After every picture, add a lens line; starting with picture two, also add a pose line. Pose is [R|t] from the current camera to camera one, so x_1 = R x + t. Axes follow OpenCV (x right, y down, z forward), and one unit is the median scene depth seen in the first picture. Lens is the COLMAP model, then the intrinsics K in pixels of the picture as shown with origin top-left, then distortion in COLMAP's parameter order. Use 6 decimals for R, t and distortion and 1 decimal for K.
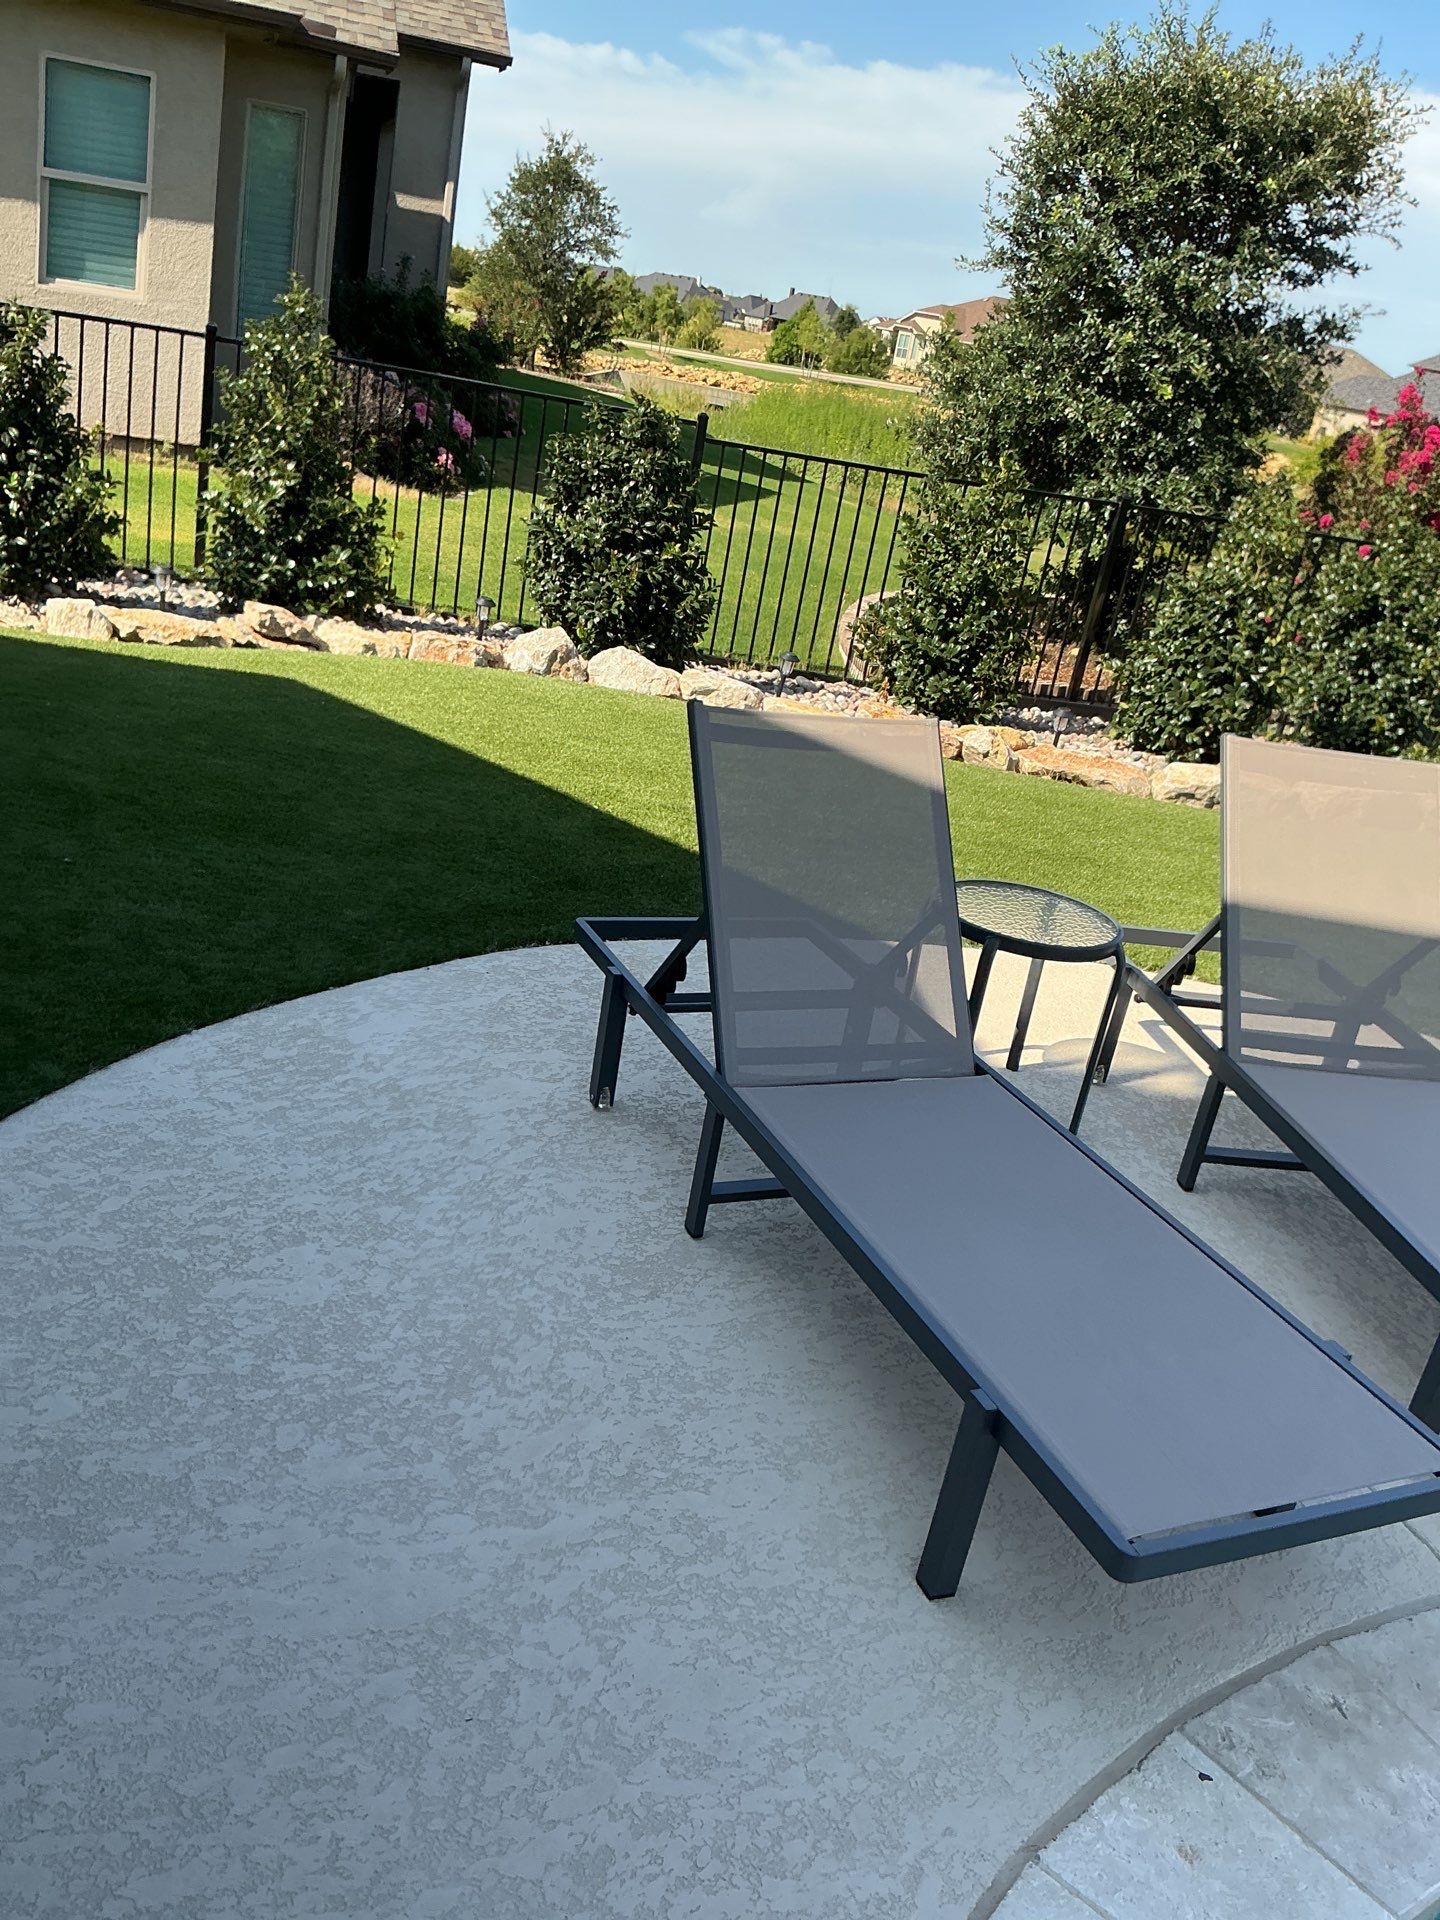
lens RADIAL K [[1591.6, 0, 748.6], [0, 1591.6, 954.7], [0, 0, 1]] dist [0.106894, -0.221479]
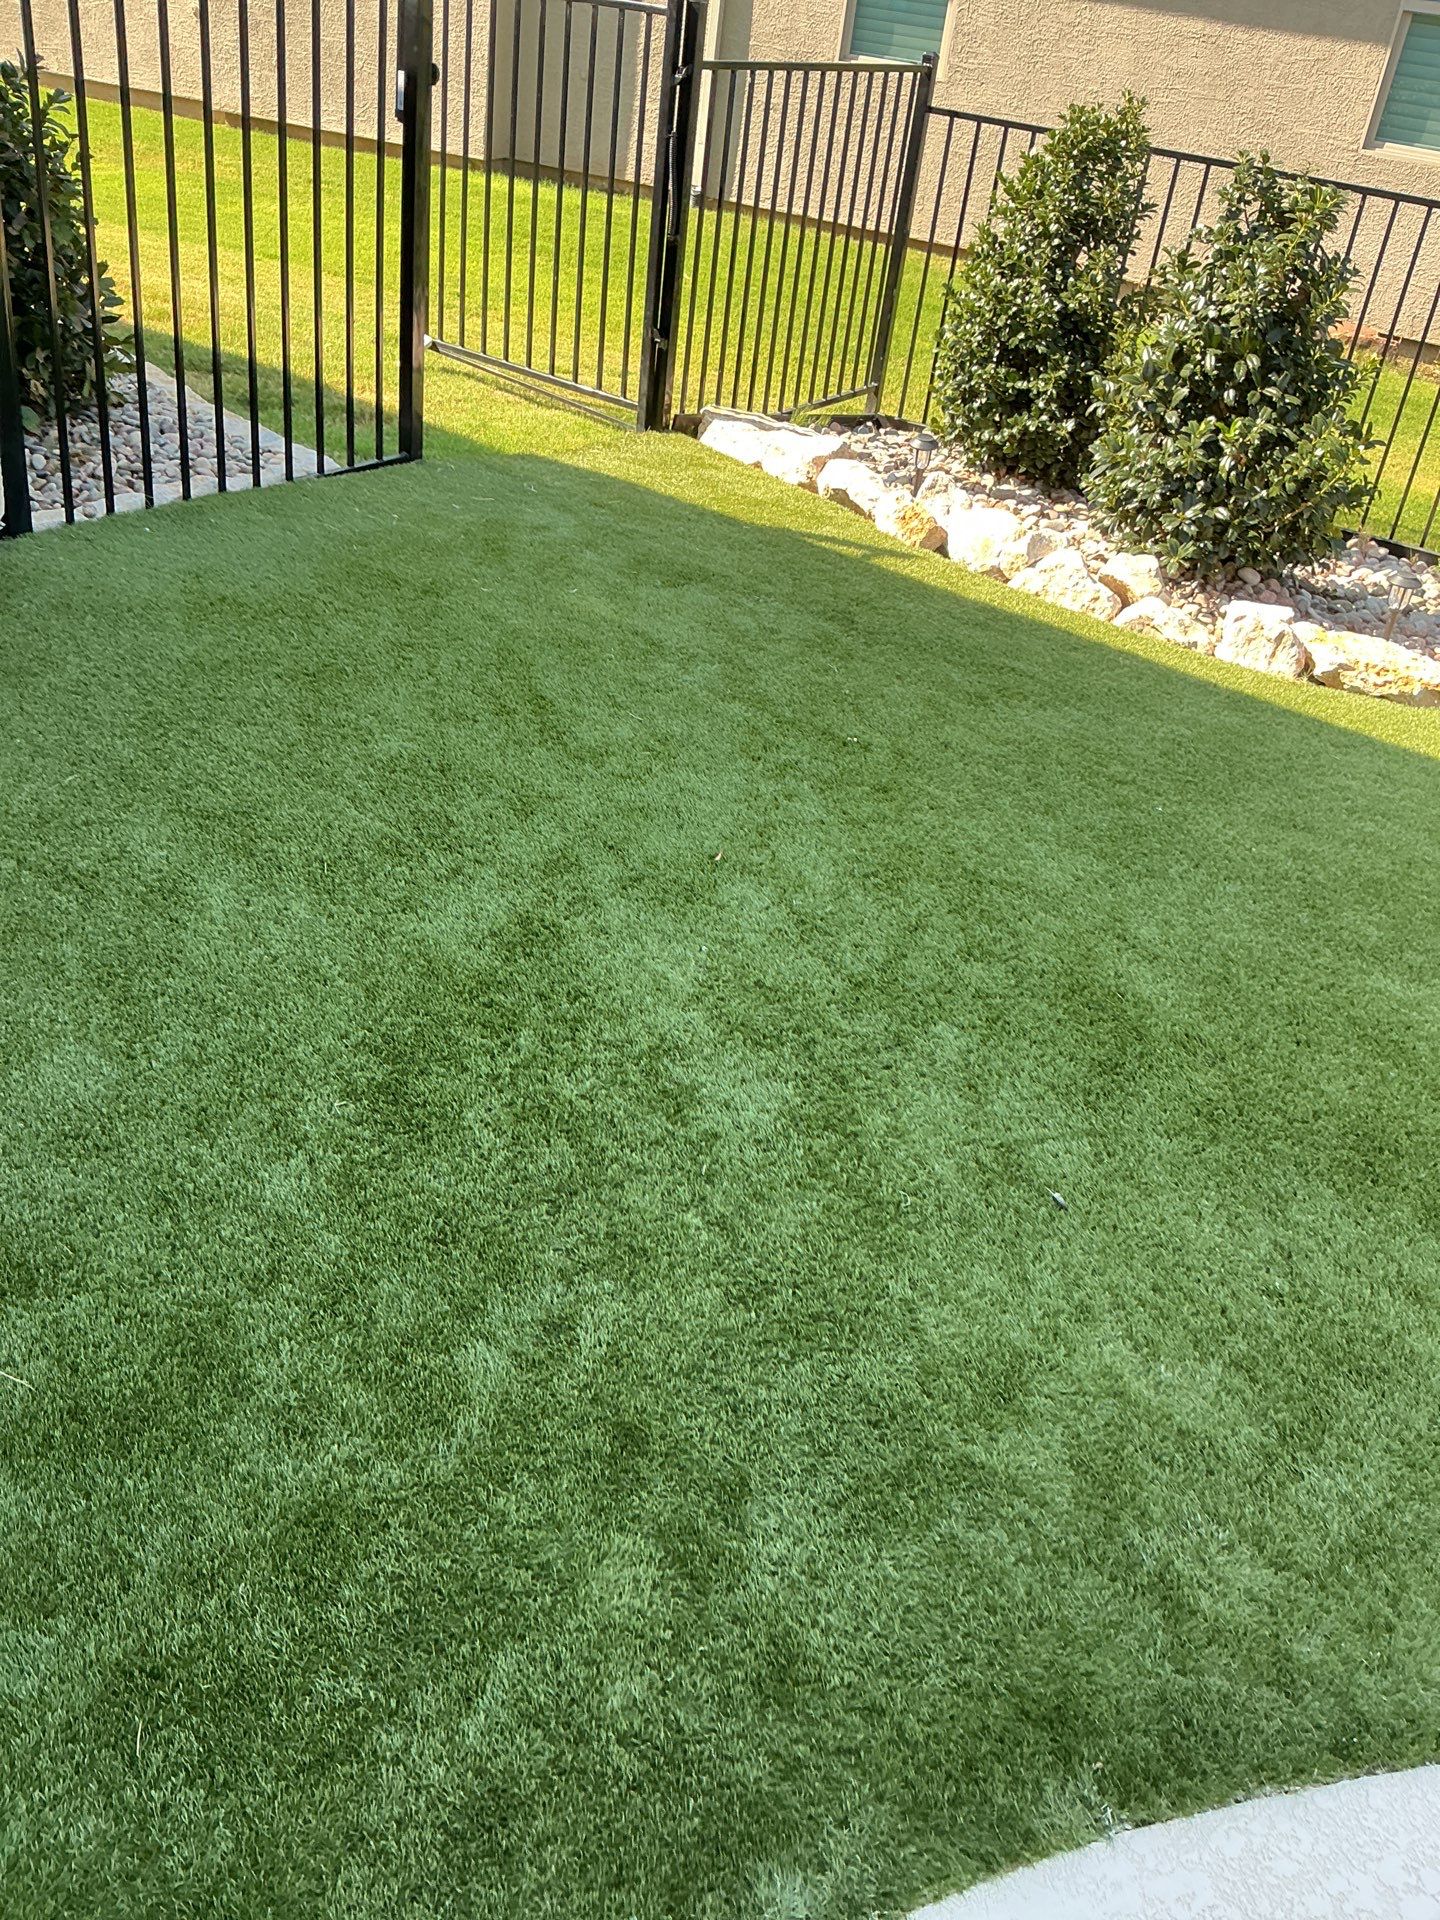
lens RADIAL K [[1591.6, 0, 719.3], [0, 1591.6, 918.3], [0, 0, 1]] dist [0.106894, -0.221479]
pose [[0.735293, 0.267791, -0.622602, -0.177251], [-0.233696, 0.962470, 0.137978, -0.199042], [0.636185, 0.044046, 0.770279, 0.463265]]
